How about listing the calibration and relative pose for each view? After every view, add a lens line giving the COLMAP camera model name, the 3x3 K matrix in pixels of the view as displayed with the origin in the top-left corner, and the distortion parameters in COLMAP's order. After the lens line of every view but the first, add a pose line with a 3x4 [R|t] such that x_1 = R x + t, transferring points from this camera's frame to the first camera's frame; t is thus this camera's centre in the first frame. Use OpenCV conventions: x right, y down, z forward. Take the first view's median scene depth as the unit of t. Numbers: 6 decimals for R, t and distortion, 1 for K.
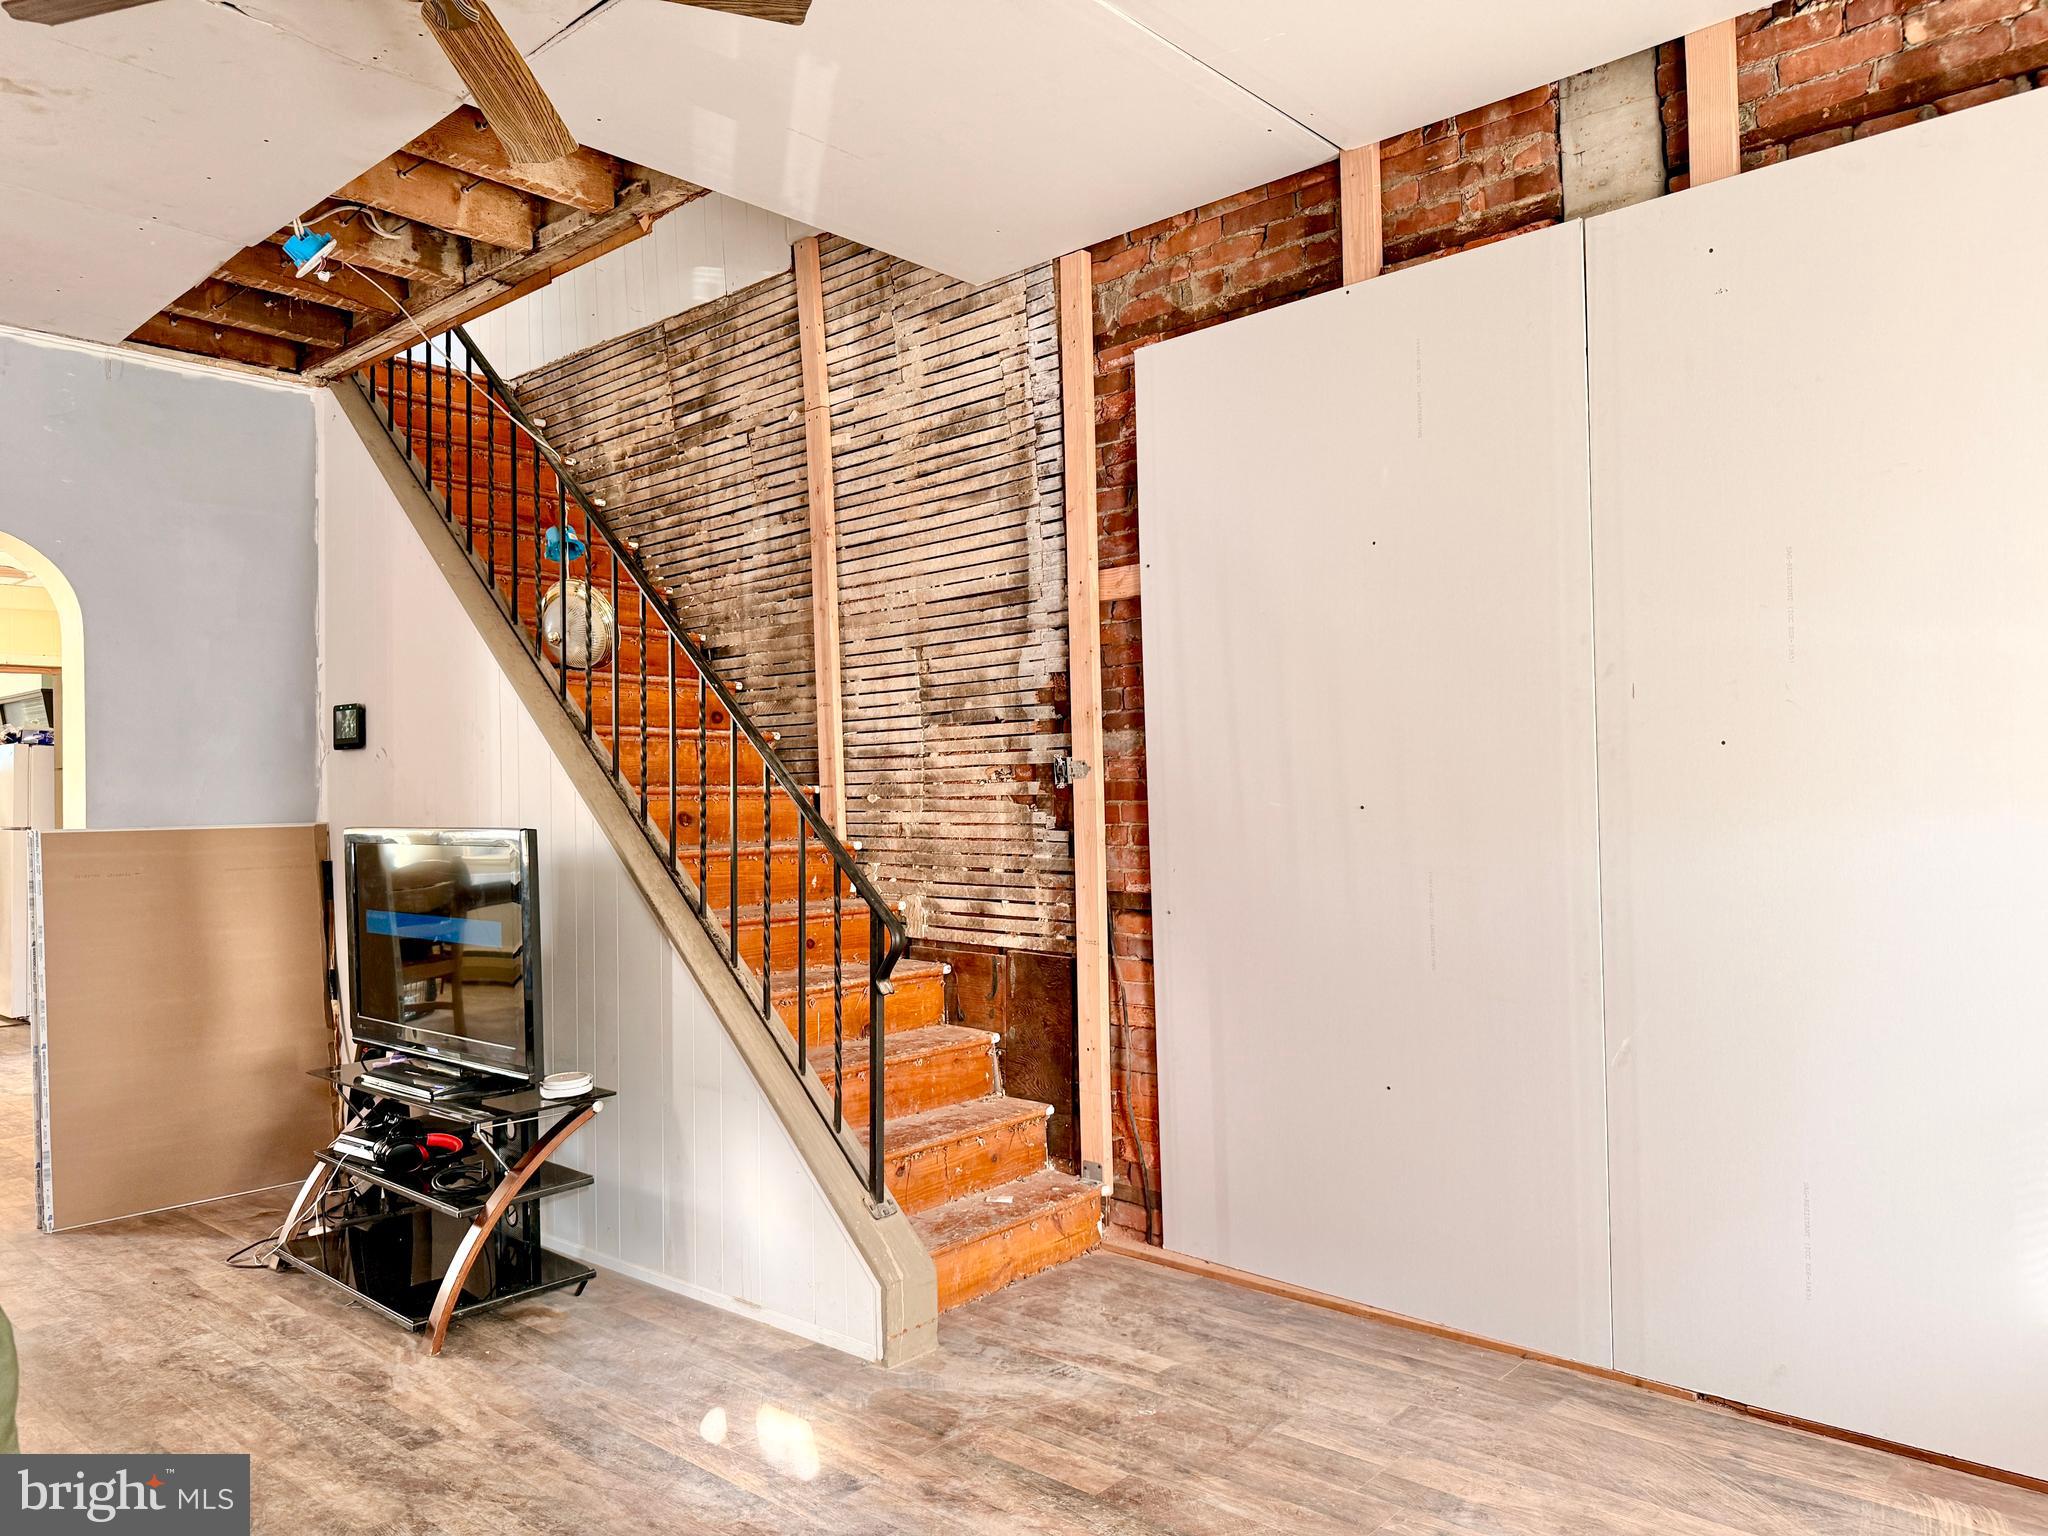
lens RADIAL K [[1441.4, 0, 1024.0], [0, 1441.4, 768.0], [0, 0, 1]] dist [0.002982, 0.001331]
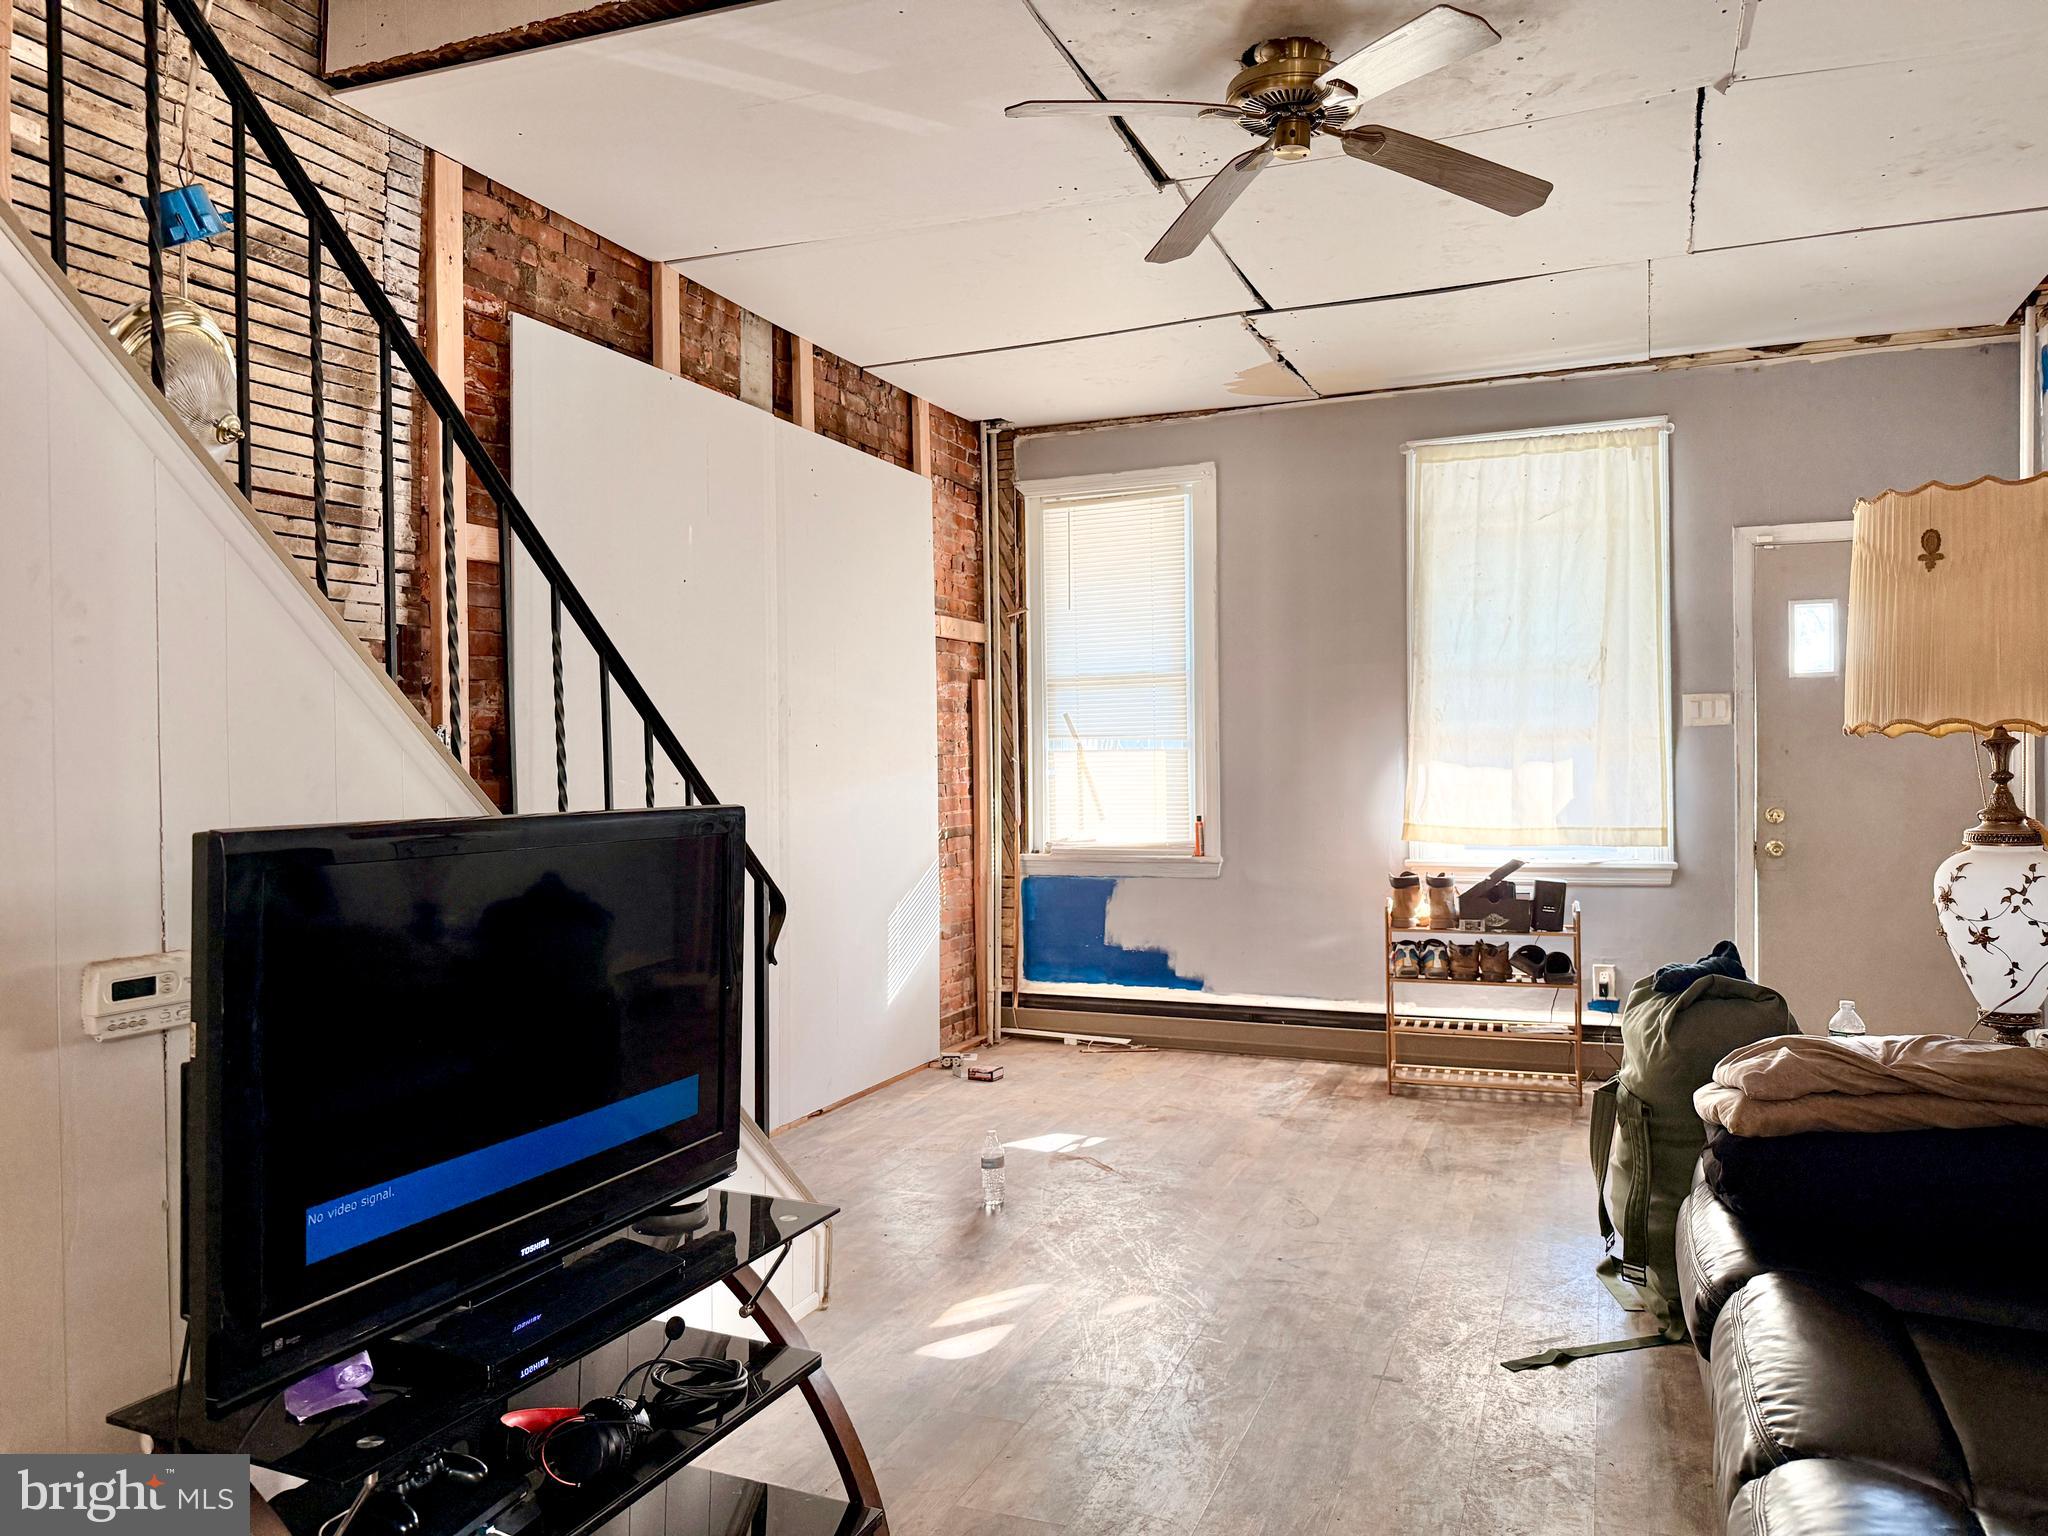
lens RADIAL K [[1441.4, 0, 1024.0], [0, 1441.4, 768.0], [0, 0, 1]] dist [0.002982, 0.001331]
pose [[-0.339966, 0.021707, 0.940187, -1.085643], [-0.001620, 0.999719, -0.023667, 0.044976], [-0.940436, -0.009569, -0.339835, 1.151638]]
